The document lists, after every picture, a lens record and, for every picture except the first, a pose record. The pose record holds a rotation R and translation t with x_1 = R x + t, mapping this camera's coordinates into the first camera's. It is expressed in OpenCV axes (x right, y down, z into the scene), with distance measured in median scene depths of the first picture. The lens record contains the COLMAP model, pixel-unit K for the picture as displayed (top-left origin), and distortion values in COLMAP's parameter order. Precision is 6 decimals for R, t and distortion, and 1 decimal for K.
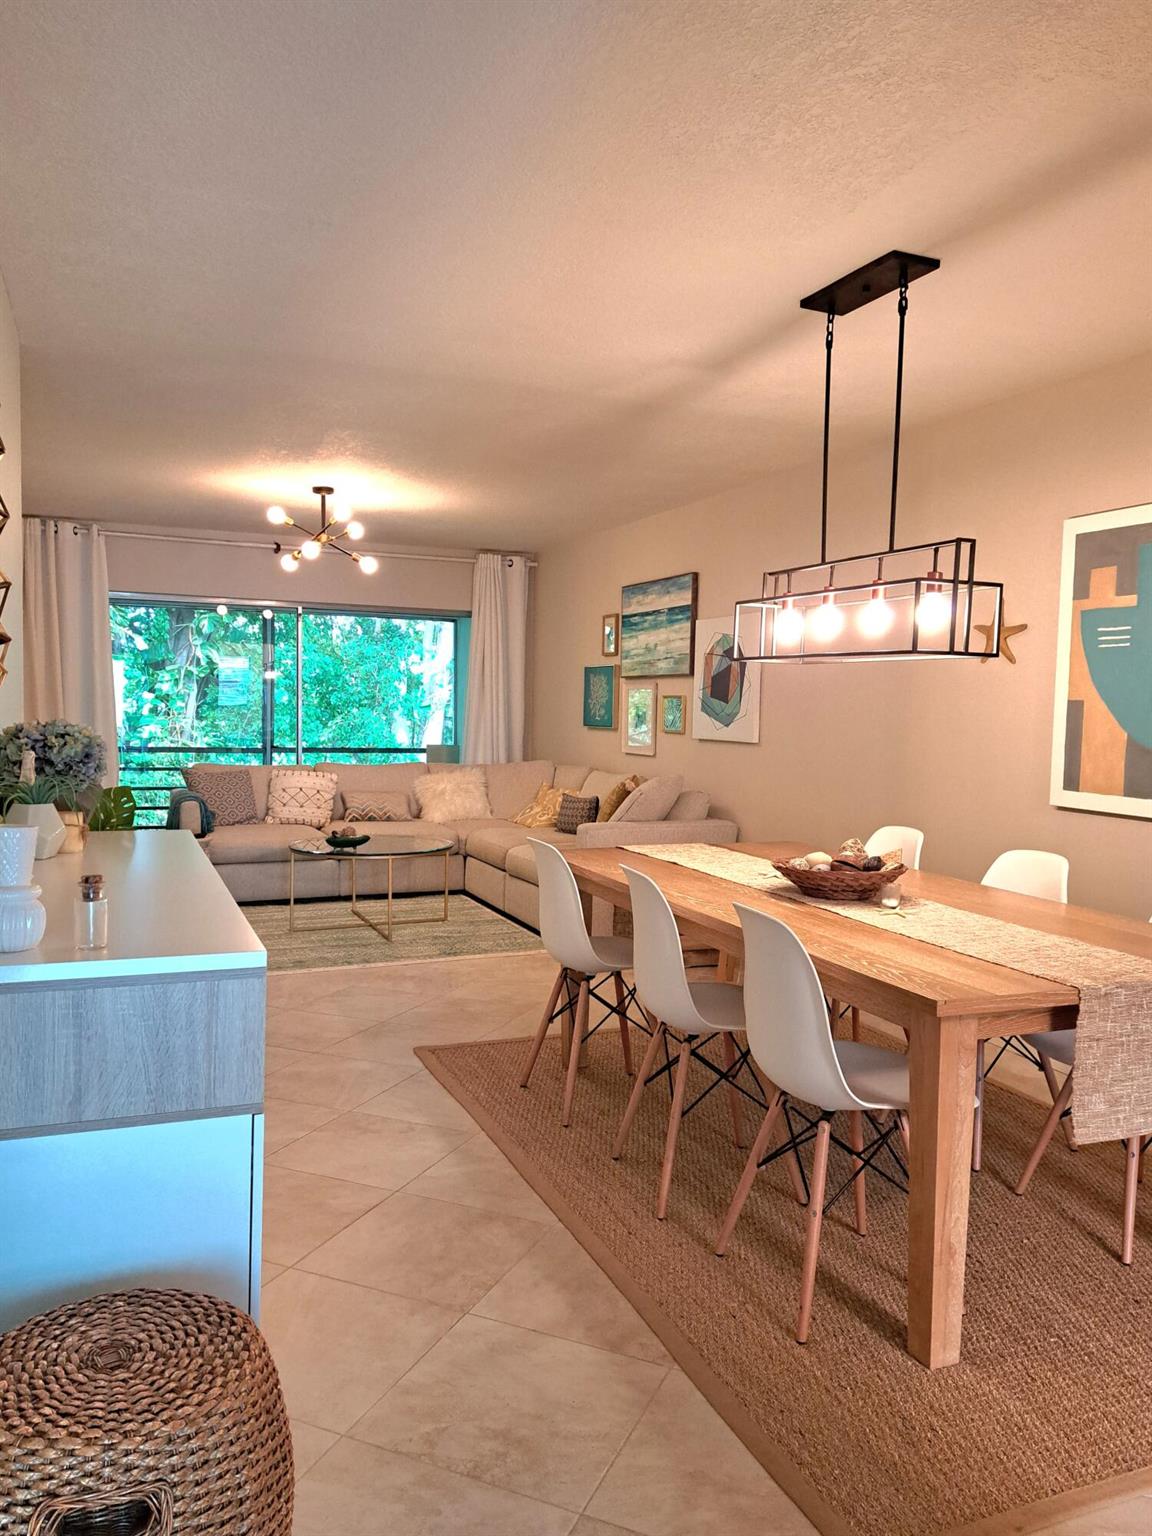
lens RADIAL K [[1128.3, 0, 576.0], [0, 1128.3, 768.0], [0, 0, 1]] dist [0.101112, -0.122766]
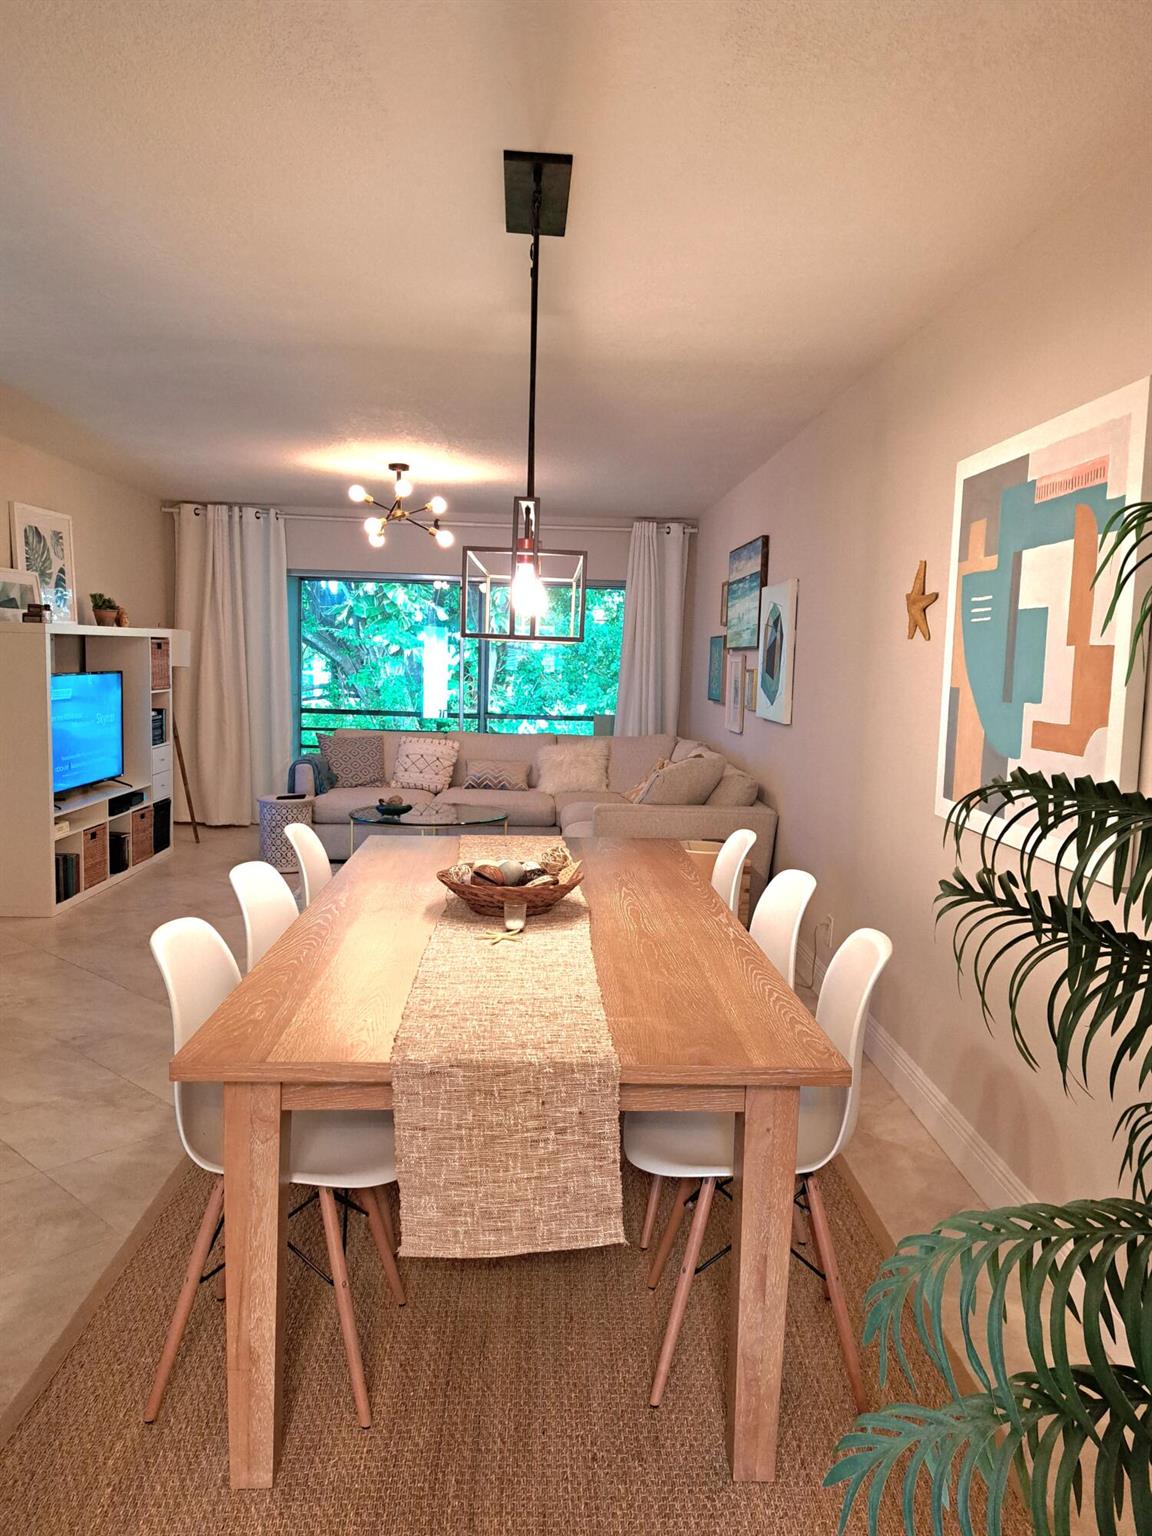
lens RADIAL K [[1098.6, 0, 590.6], [0, 1098.6, 758.5], [0, 0, 1]] dist [0.044165, -0.037929]
pose [[0.946890, 0.035273, -0.319616, 0.227447], [-0.027338, 0.999197, 0.029281, -0.012509], [0.320392, -0.018989, 0.947095, 0.091711]]
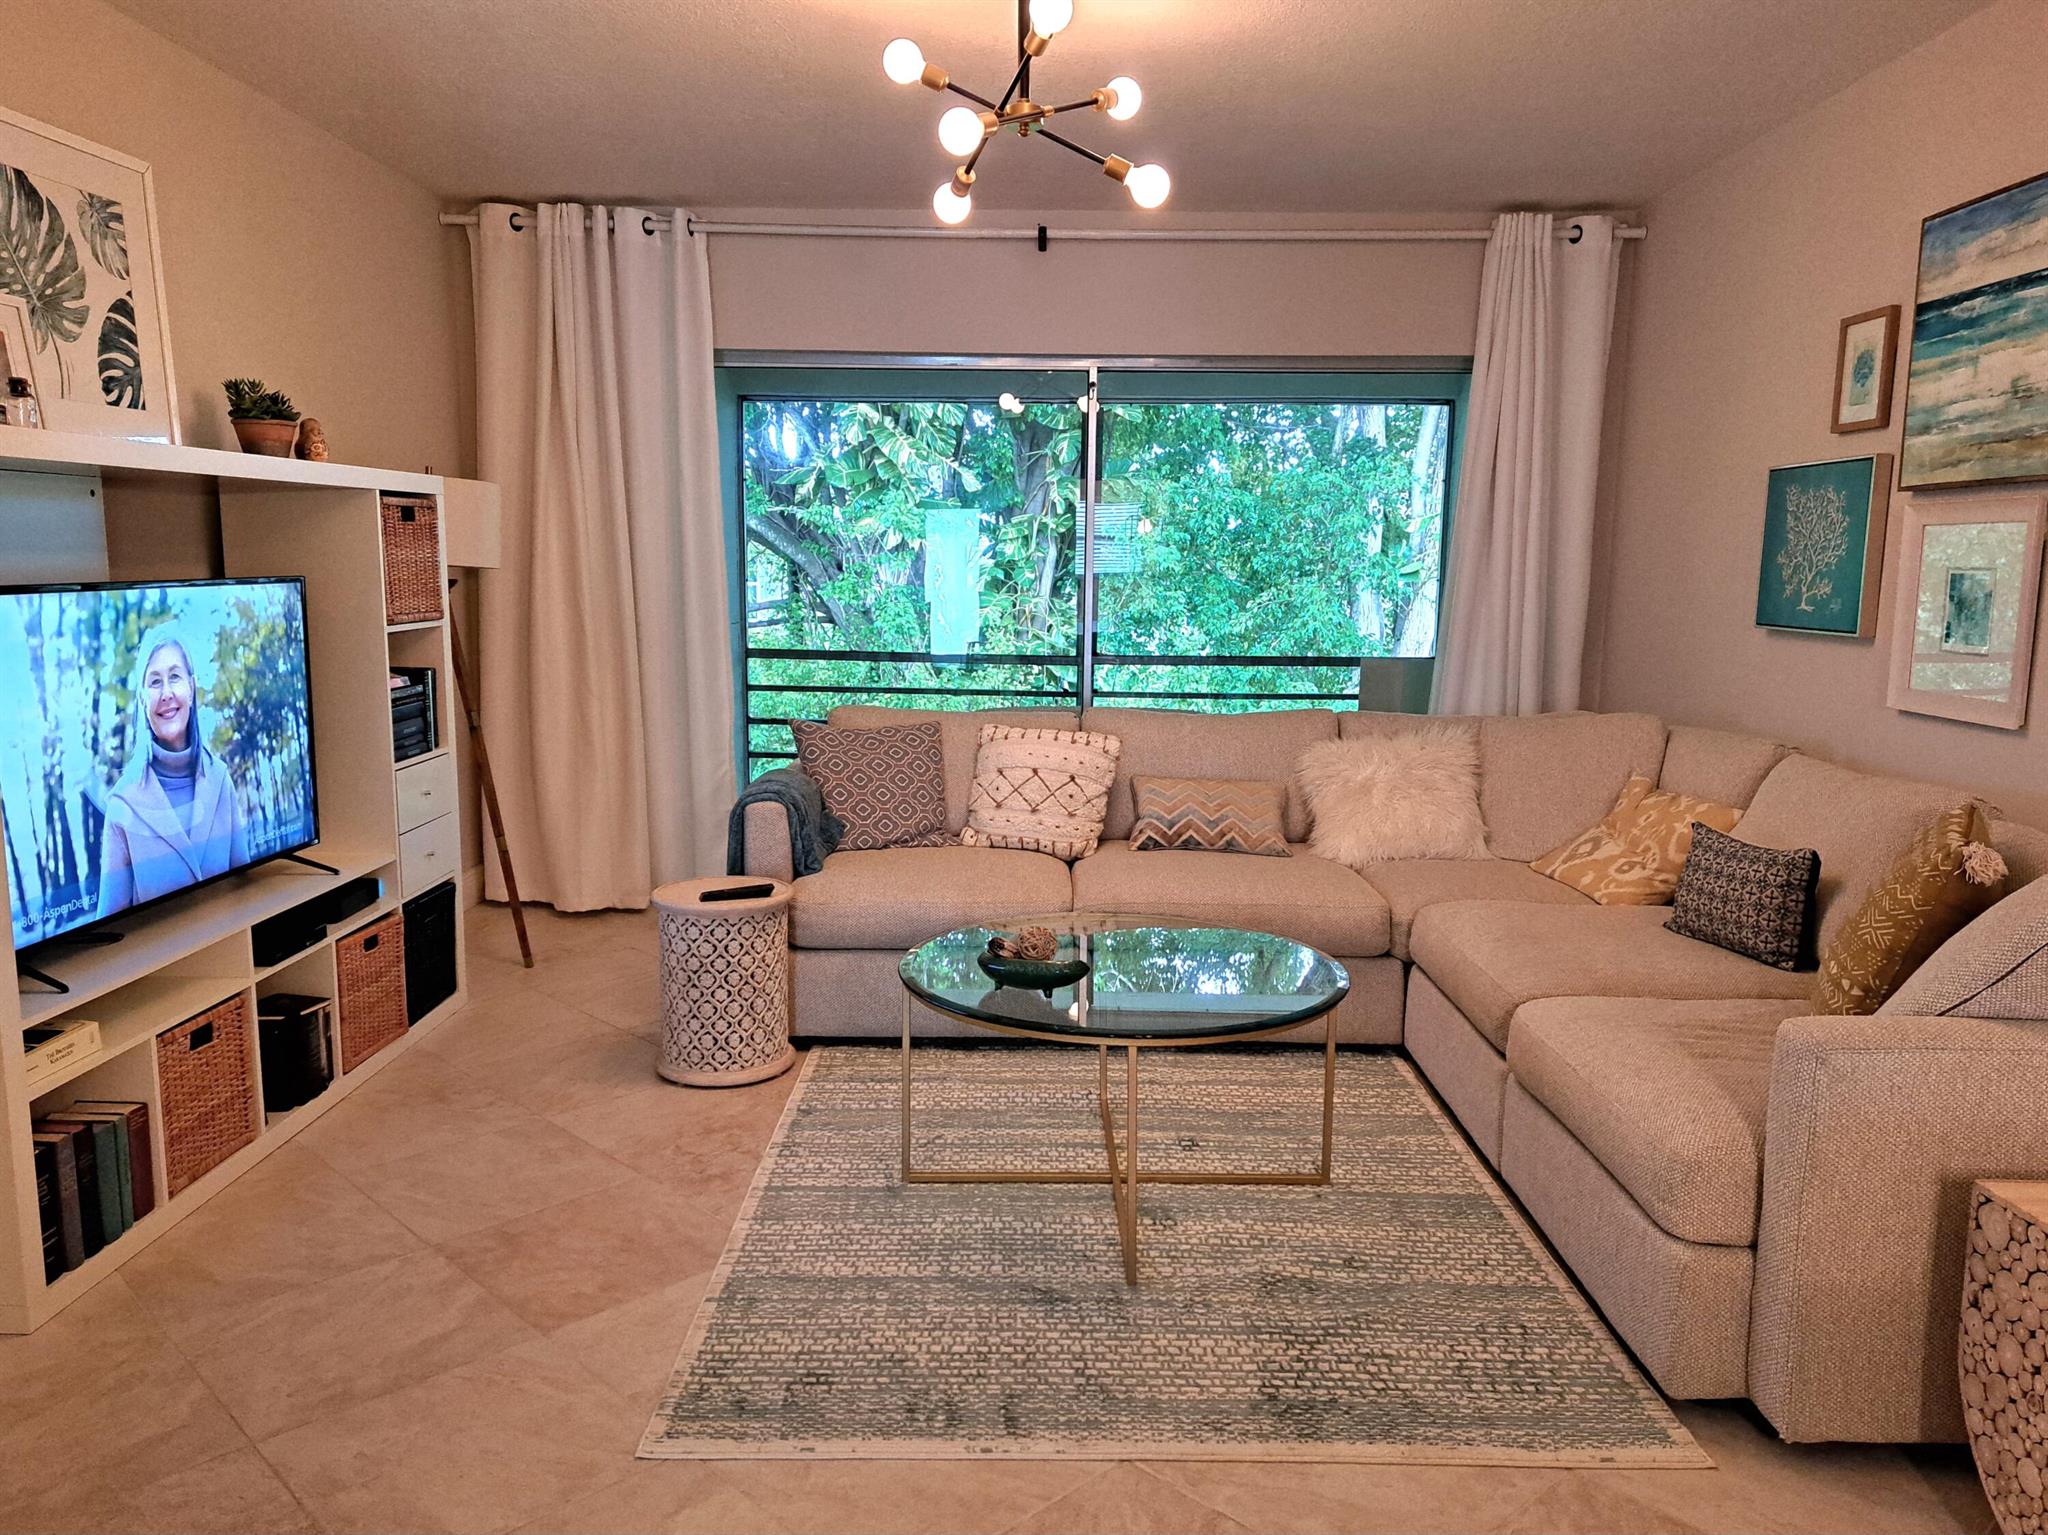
lens RADIAL K [[1504.4, 0, 1007.1], [0, 1504.4, 785.9], [0, 0, 1]] dist [0.101112, -0.122766]
pose [[0.918009, 0.050621, -0.393316, -0.021087], [-0.016947, 0.995921, 0.088623, -0.027338], [0.396198, -0.074691, 0.915122, 0.457089]]
